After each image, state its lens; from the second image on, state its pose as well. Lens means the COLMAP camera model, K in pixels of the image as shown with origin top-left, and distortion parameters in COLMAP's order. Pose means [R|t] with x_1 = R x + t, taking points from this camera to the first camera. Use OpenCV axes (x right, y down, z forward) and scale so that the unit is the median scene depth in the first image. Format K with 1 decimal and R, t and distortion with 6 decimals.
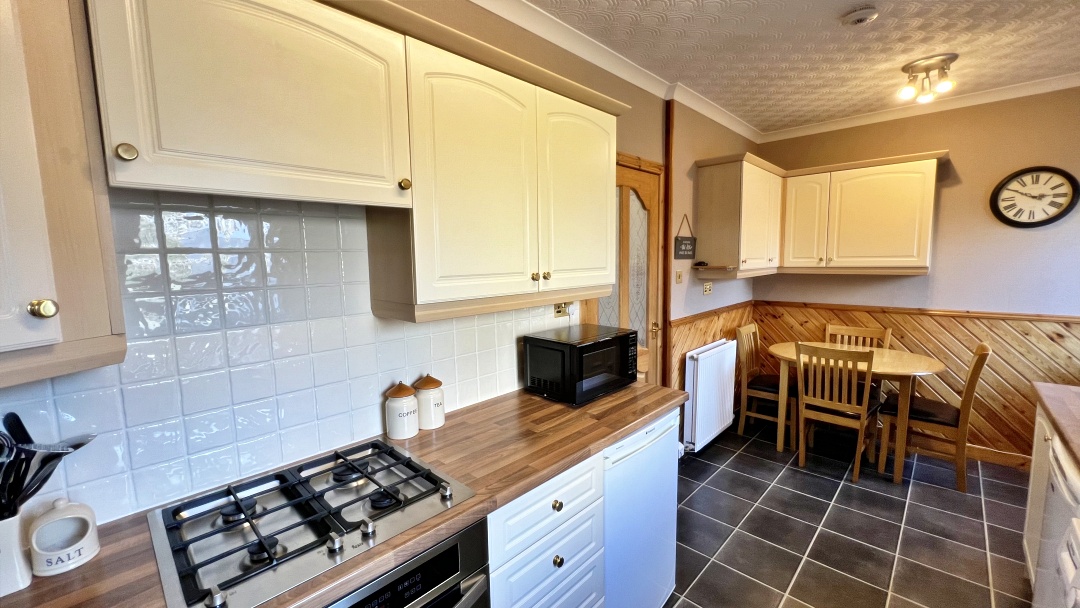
lens RADIAL K [[431.3, 0, 541.1], [0, 431.3, 301.5], [0, 0, 1]] dist [-0.000890, -0.000362]
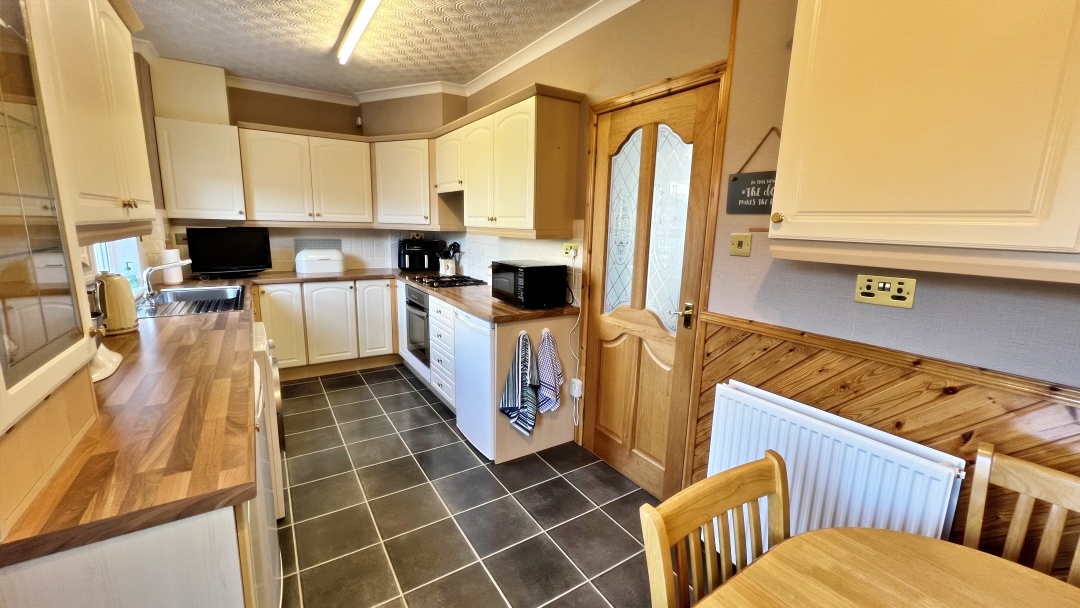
lens RADIAL K [[431.3, 0, 543.0], [0, 431.3, 300.9], [0, 0, 1]] dist [-0.000890, -0.000362]
pose [[-0.225503, 0.186309, -0.956262, 0.956768], [-0.121477, 0.968507, 0.217341, -0.078841], [0.966640, 0.165175, -0.195769, 0.879821]]
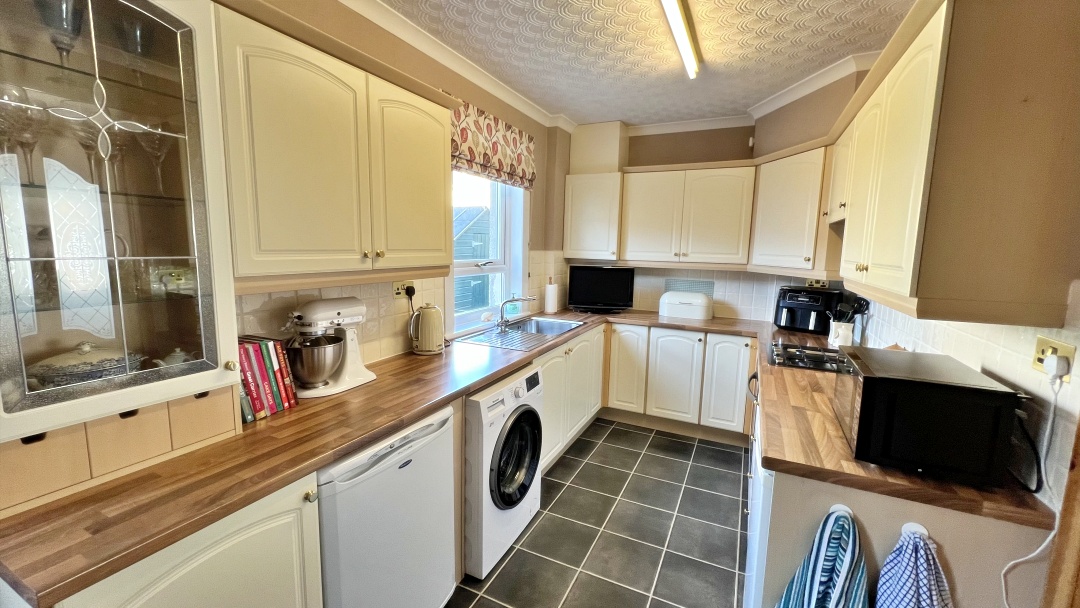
lens RADIAL K [[431.3, 0, 541.6], [0, 431.3, 302.6], [0, 0, 1]] dist [-0.000890, -0.000362]
pose [[-0.951781, 0.038715, -0.304325, 0.547728], [-0.035522, 0.971424, 0.234676, -0.101566], [0.304714, 0.234171, -0.923208, 0.927490]]
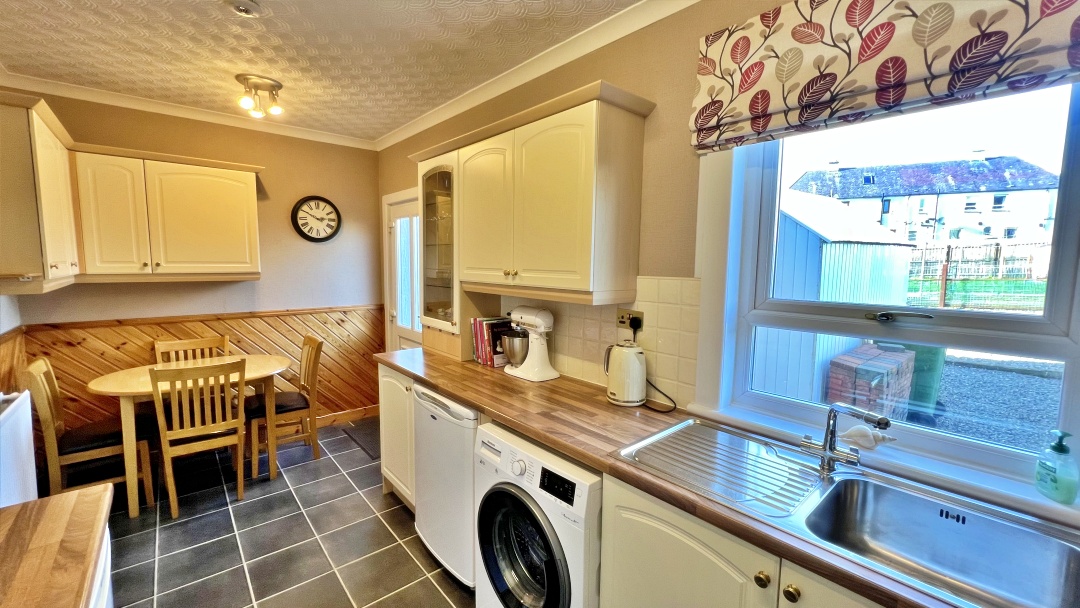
lens RADIAL K [[431.3, 0, 540.2], [0, 431.3, 302.7], [0, 0, 1]] dist [-0.000890, -0.000362]
pose [[0.095951, -0.076330, 0.992455, -0.114708], [0.088220, 0.993784, 0.067903, -0.017370], [-0.991469, 0.081039, 0.102089, 0.207538]]
